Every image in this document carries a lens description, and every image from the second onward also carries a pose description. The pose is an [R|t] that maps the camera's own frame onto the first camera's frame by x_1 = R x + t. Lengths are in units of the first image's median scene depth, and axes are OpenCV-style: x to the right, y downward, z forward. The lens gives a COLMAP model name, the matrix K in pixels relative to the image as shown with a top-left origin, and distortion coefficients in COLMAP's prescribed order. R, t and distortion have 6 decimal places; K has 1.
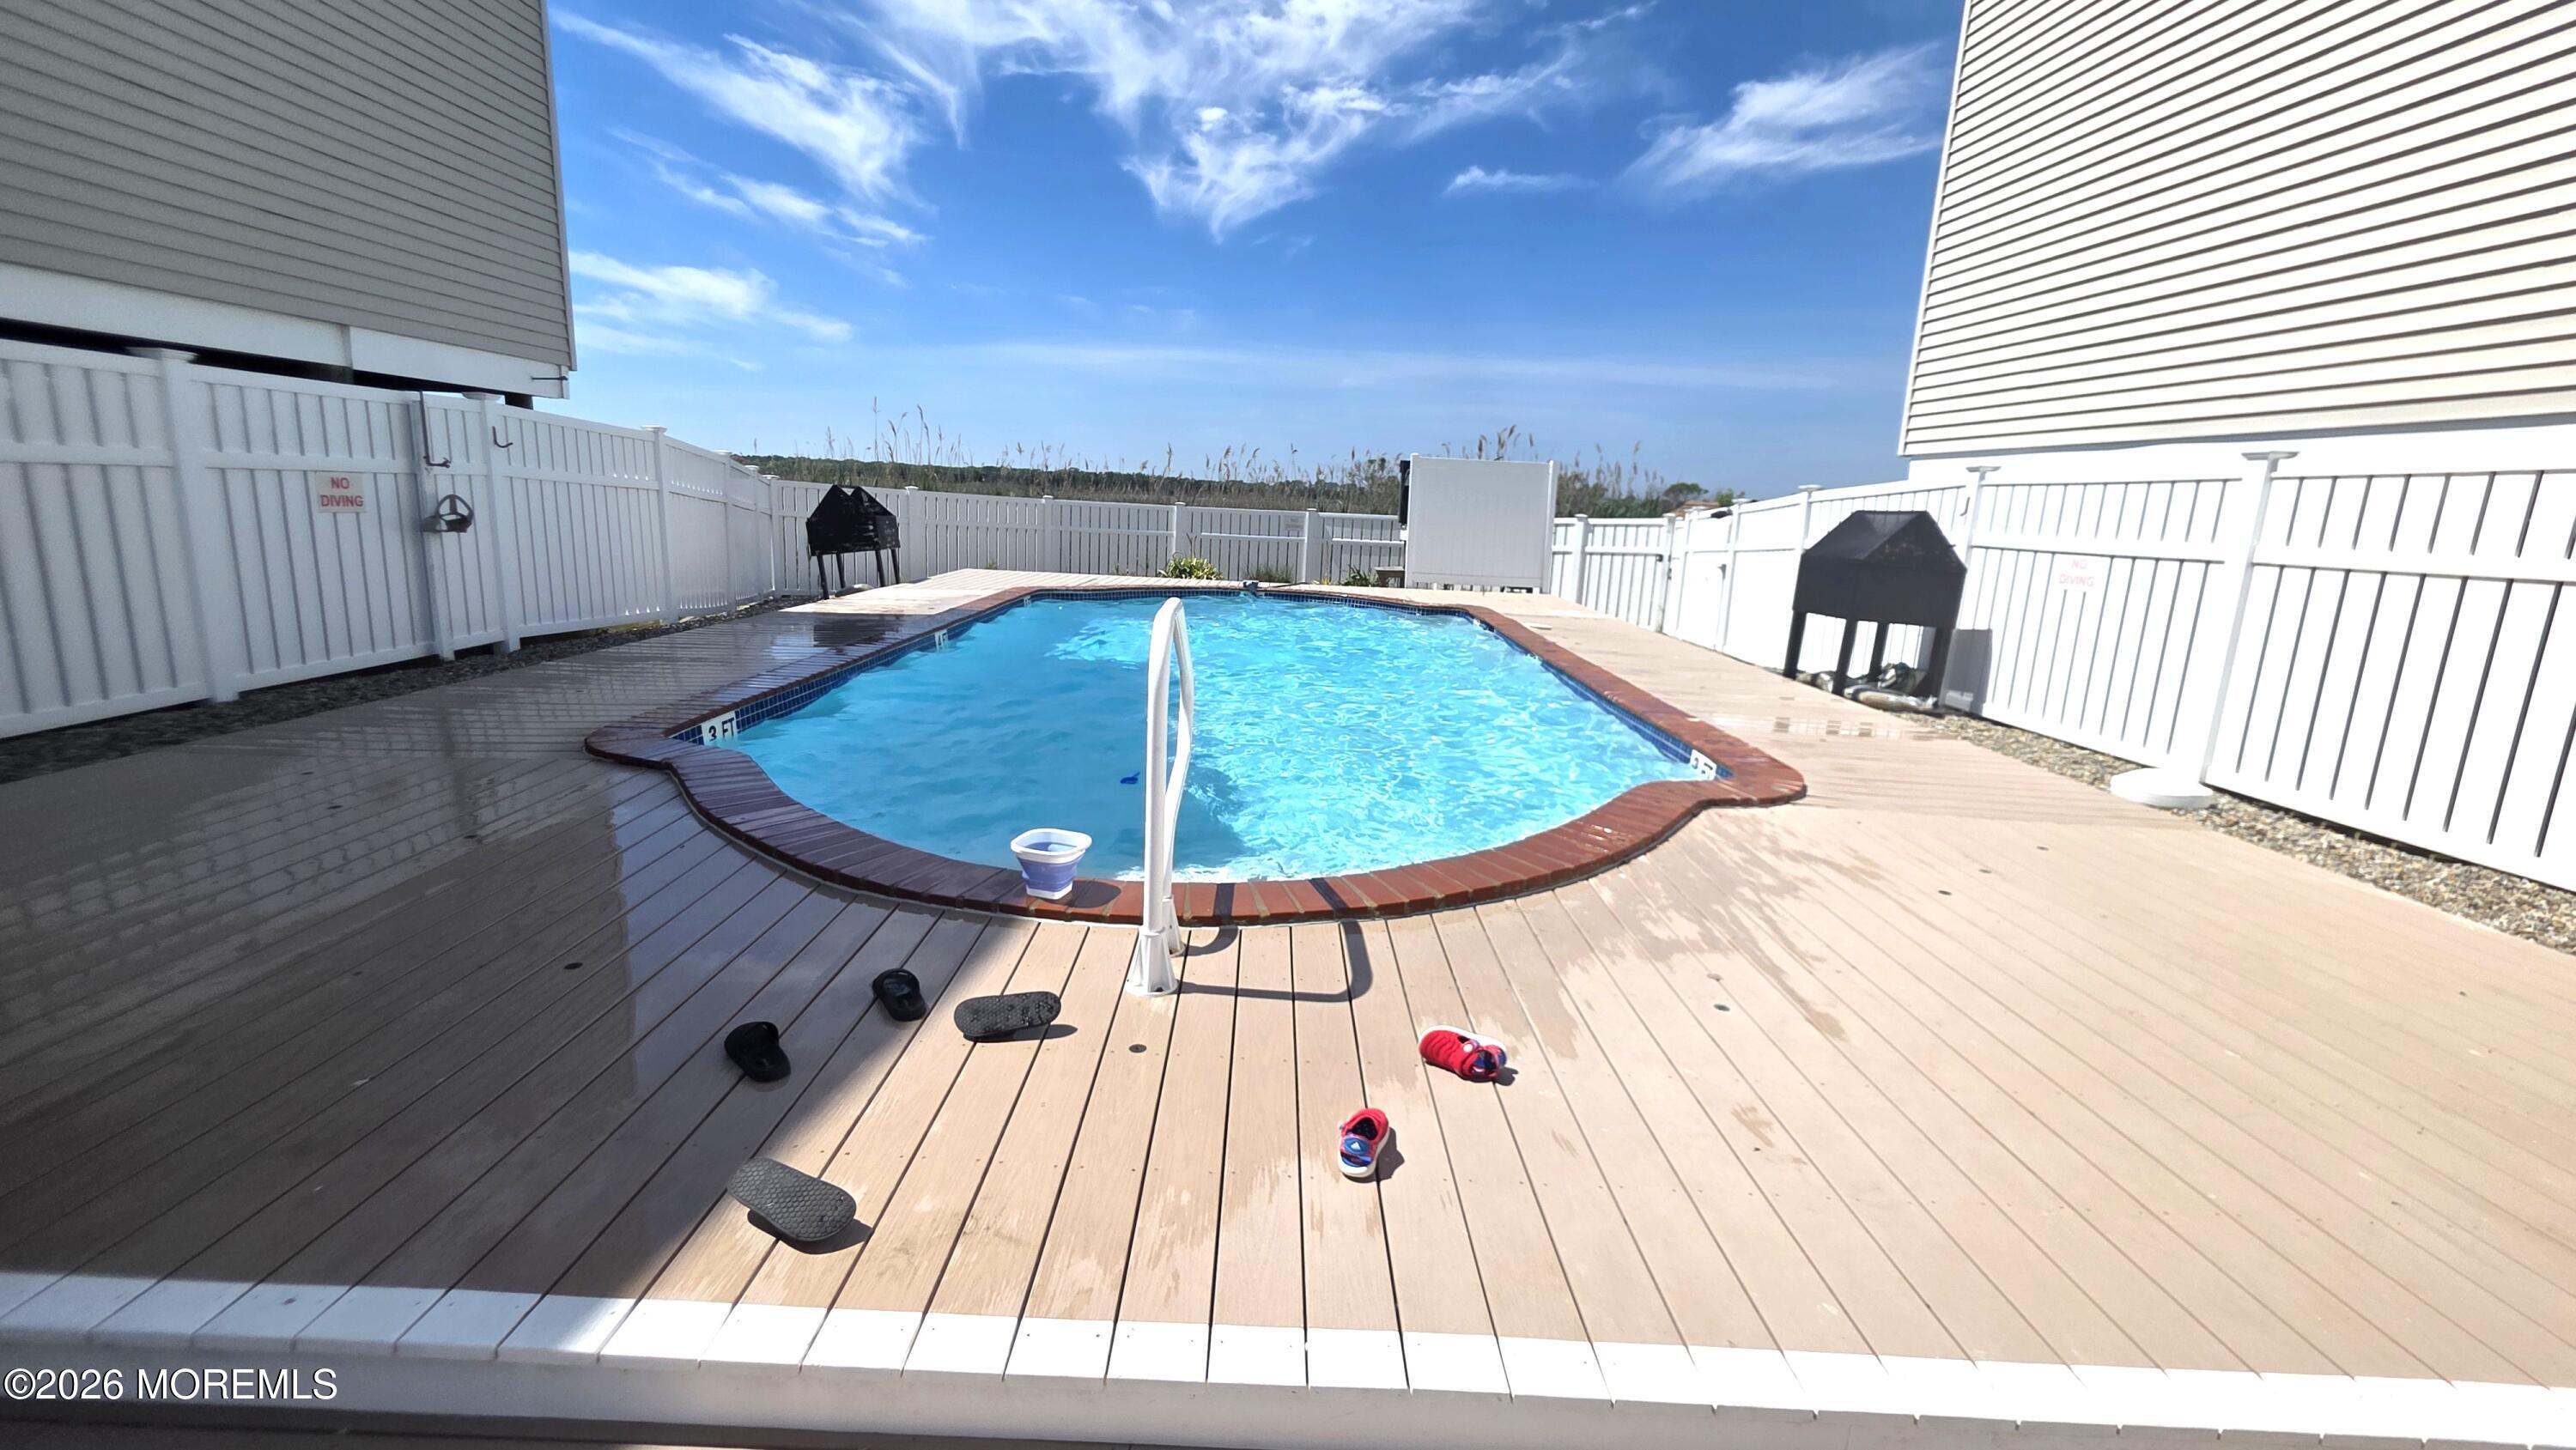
lens RADIAL K [[1053.1, 0, 1288.0], [0, 1053.1, 725.0], [0, 0, 1]] dist [0.000439, -0.000313]
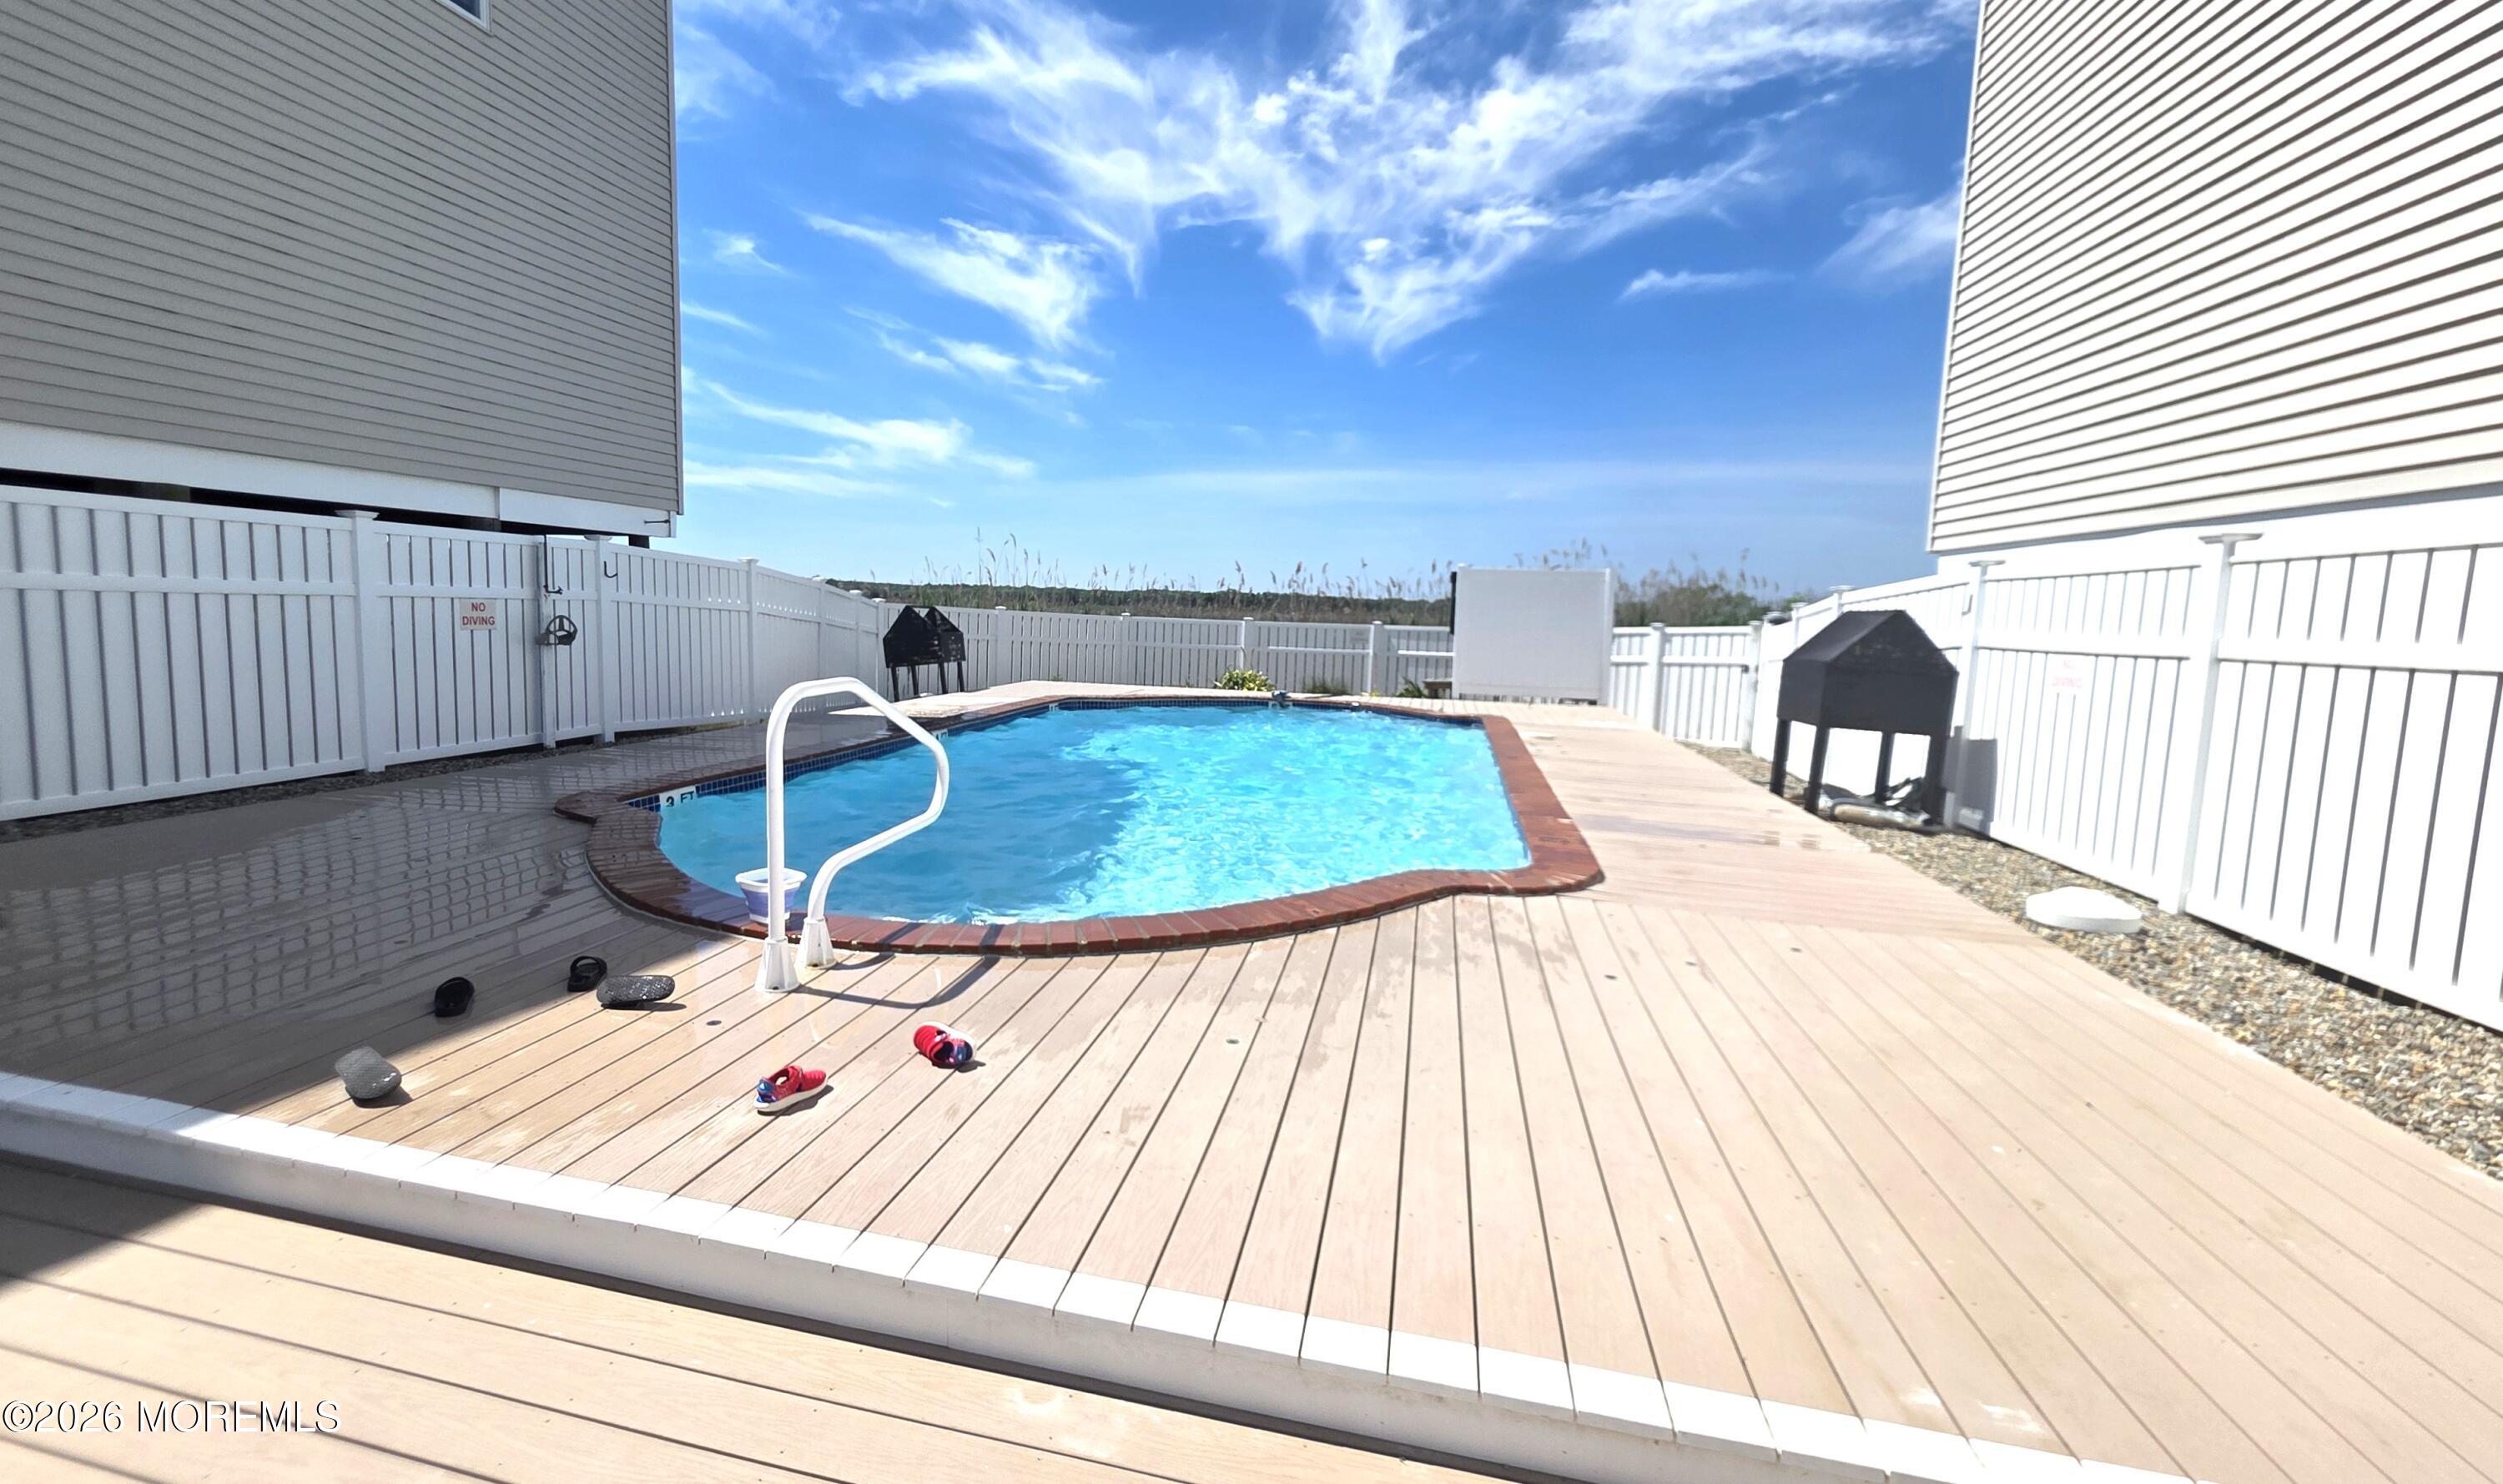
lens RADIAL K [[1114.1, 0, 1251.5], [0, 1114.1, 742.0], [0, 0, 1]] dist [-0.000560, -0.000483]
pose [[0.971427, 0.011506, -0.237059, 0.171116], [-0.035917, 0.994448, -0.098915, 0.017385], [0.234605, 0.104603, 0.966446, -0.037700]]
